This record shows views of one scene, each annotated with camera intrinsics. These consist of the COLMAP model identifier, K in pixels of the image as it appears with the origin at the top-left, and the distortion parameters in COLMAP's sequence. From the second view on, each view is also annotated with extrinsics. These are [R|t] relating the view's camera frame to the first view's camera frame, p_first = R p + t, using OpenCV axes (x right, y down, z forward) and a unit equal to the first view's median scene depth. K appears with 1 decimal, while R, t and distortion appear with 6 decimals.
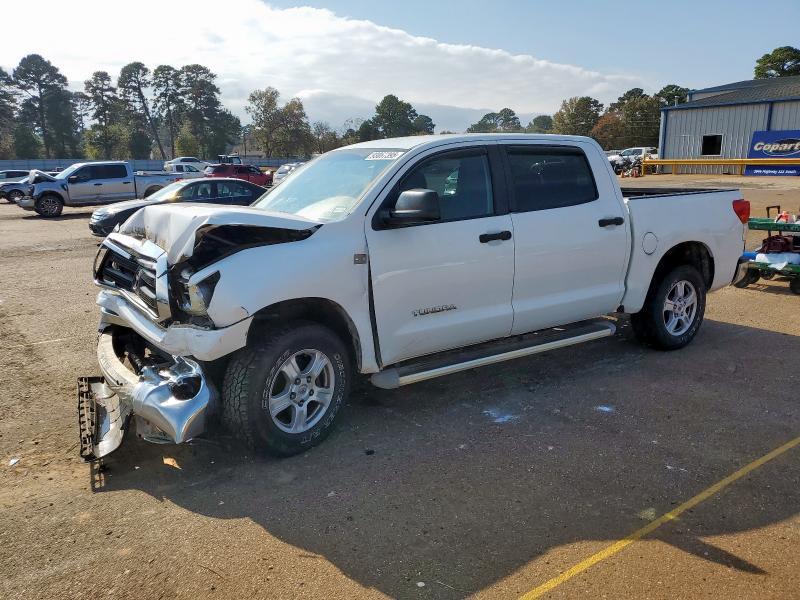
lens RADIAL K [[611.2, 0, 401.5], [0, 611.2, 298.2], [0, 0, 1]] dist [0.012274, -0.009866]
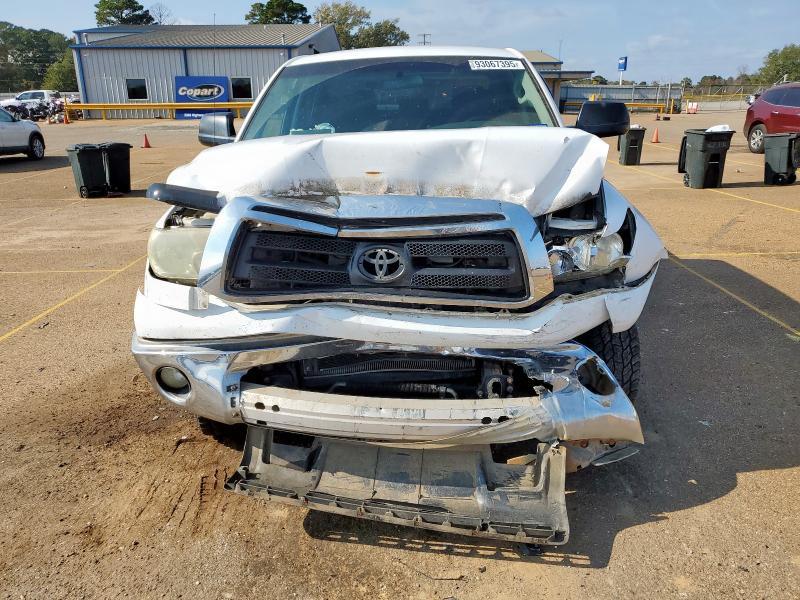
lens RADIAL K [[611.2, 0, 400.5], [0, 611.2, 302.8], [0, 0, 1]] dist [0.012274, -0.009866]
pose [[0.596927, -0.243781, 0.764362, -0.087780], [0.176311, 0.969288, 0.171449, -0.008894], [-0.782683, 0.032423, 0.621576, 0.062365]]
